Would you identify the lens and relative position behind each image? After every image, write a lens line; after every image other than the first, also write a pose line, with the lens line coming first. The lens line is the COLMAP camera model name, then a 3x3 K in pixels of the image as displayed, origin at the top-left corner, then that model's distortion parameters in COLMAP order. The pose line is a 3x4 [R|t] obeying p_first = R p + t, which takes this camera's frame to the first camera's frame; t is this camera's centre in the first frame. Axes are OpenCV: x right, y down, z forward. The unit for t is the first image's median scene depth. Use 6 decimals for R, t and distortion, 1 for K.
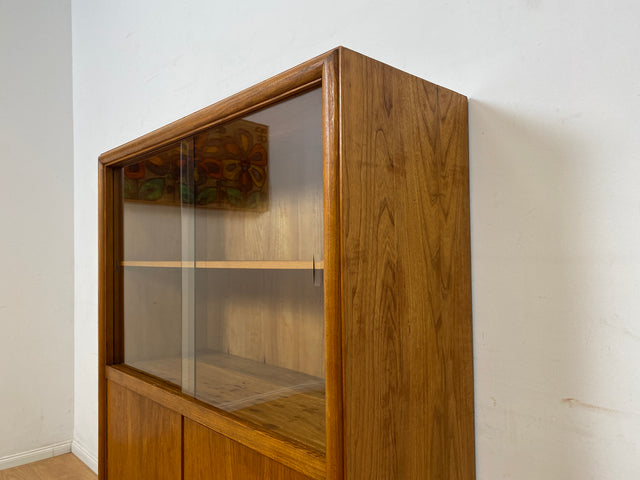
lens RADIAL K [[487.5, 0, 323.9], [0, 487.5, 237.8], [0, 0, 1]] dist [0.037293, -0.039605]
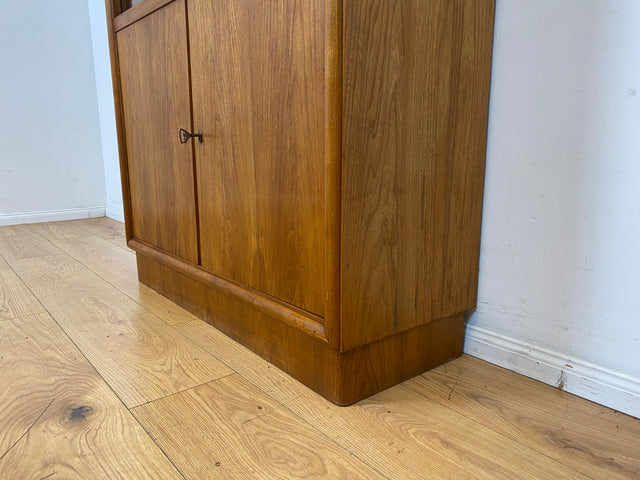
lens RADIAL K [[487.5, 0, 320.7], [0, 487.5, 243.2], [0, 0, 1]] dist [0.037293, -0.039605]
pose [[0.997660, 0.020323, -0.065288, 0.044727], [-0.004196, 0.971208, 0.238195, 0.593103], [0.068249, -0.237363, 0.969021, -0.018289]]
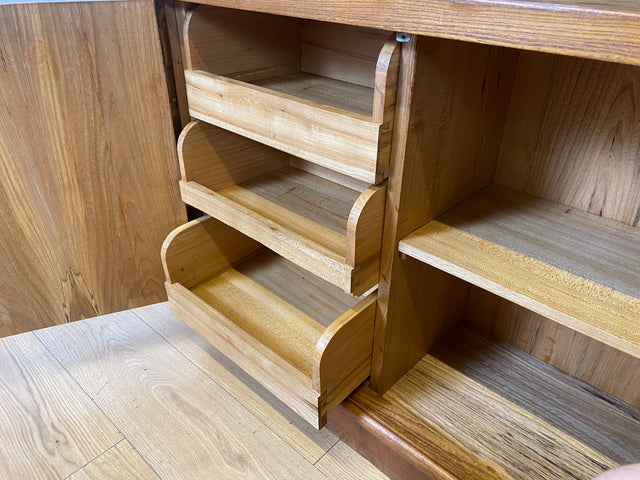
lens RADIAL K [[487.5, 0, 324.2], [0, 487.5, 243.7], [0, 0, 1]] dist [0.037293, -0.039605]
pose [[0.997007, -0.018152, 0.075157, -0.384259], [-0.026544, 0.832609, 0.553225, 0.265739], [-0.072618, -0.553564, 0.829635, 0.476186]]
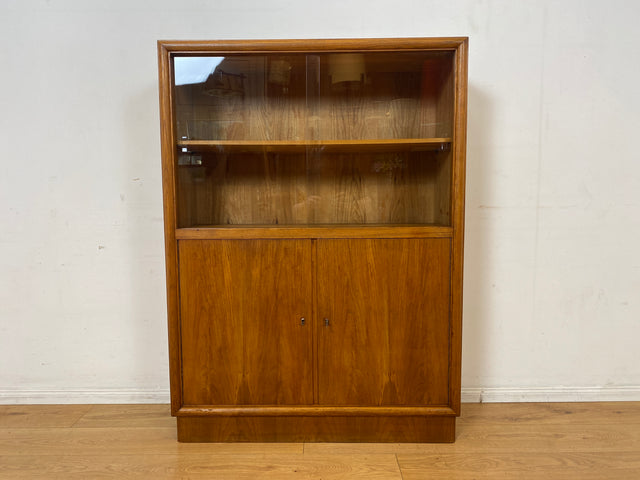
lens RADIAL K [[487.5, 0, 317.1], [0, 487.5, 242.0], [0, 0, 1]] dist [0.037293, -0.039605]
pose [[0.687388, -0.061041, 0.723721, -1.382630], [-0.027044, 0.993620, 0.109491, 0.199447], [-0.725787, -0.094835, 0.681351, -0.059423]]
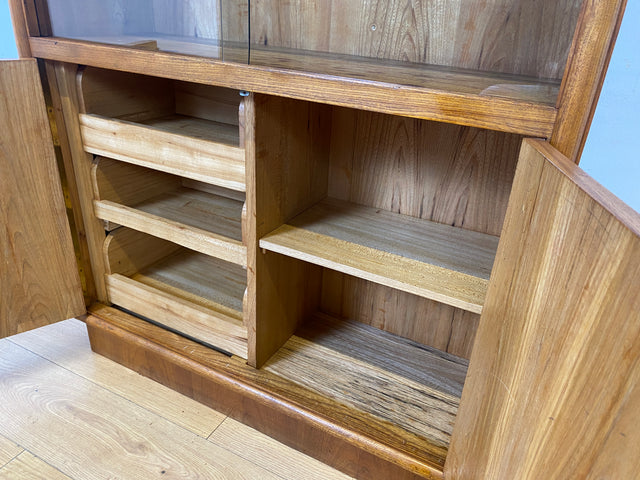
lens RADIAL K [[487.5, 0, 325.9], [0, 487.5, 243.9], [0, 0, 1]] dist [0.037293, -0.039605]
pose [[0.939870, -0.092982, 0.328631, -0.408386], [-0.079210, 0.876646, 0.474572, 0.206897], [-0.332219, -0.472067, 0.816568, 0.262347]]
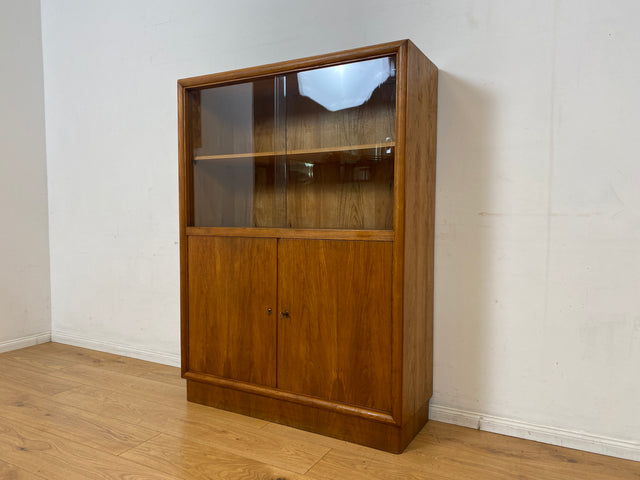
lens RADIAL K [[487.5, 0, 319.4], [0, 487.5, 243.6], [0, 0, 1]] dist [0.037293, -0.039605]
pose [[0.950335, -0.002267, 0.311221, -0.679718], [-0.026028, 0.995892, 0.086733, 0.223552], [-0.310139, -0.090526, 0.946372, -0.676926]]
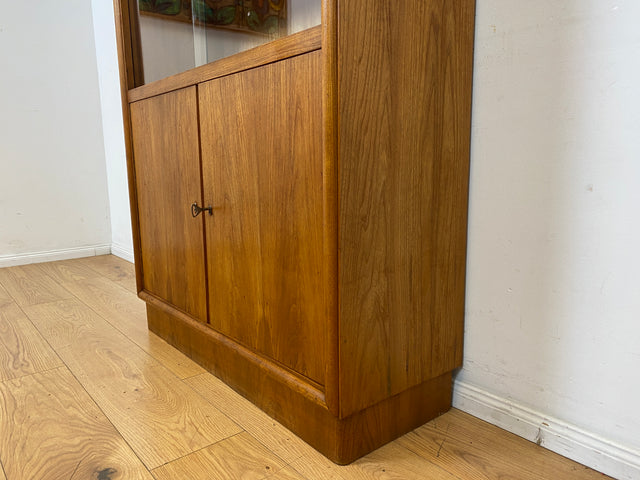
lens RADIAL K [[487.5, 0, 319.8], [0, 487.5, 241.3], [0, 0, 1]] dist [0.037293, -0.039605]
pose [[0.998023, 0.006161, -0.062544, 0.046236], [0.006652, 0.979239, 0.202599, 0.474130], [0.062494, -0.202614, 0.977263, -0.087605]]
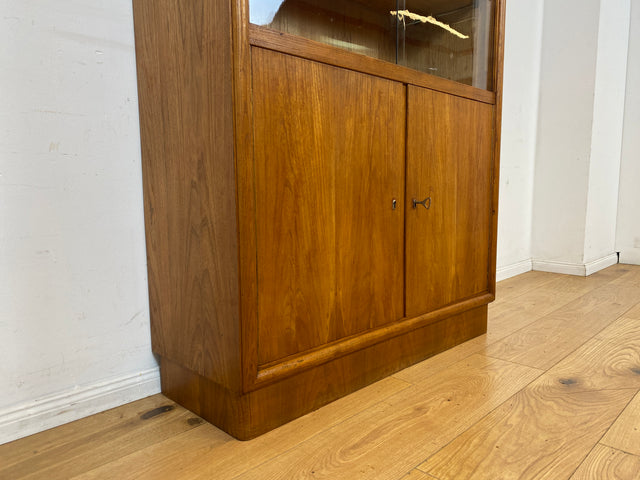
lens RADIAL K [[487.5, 0, 326.3], [0, 487.5, 246.5], [0, 0, 1]] dist [0.037293, -0.039605]
pose [[-0.050498, -0.111169, 0.992518, -1.393118], [-0.029805, 0.993511, 0.109763, 0.601363], [-0.998279, -0.024039, -0.053484, 1.212719]]
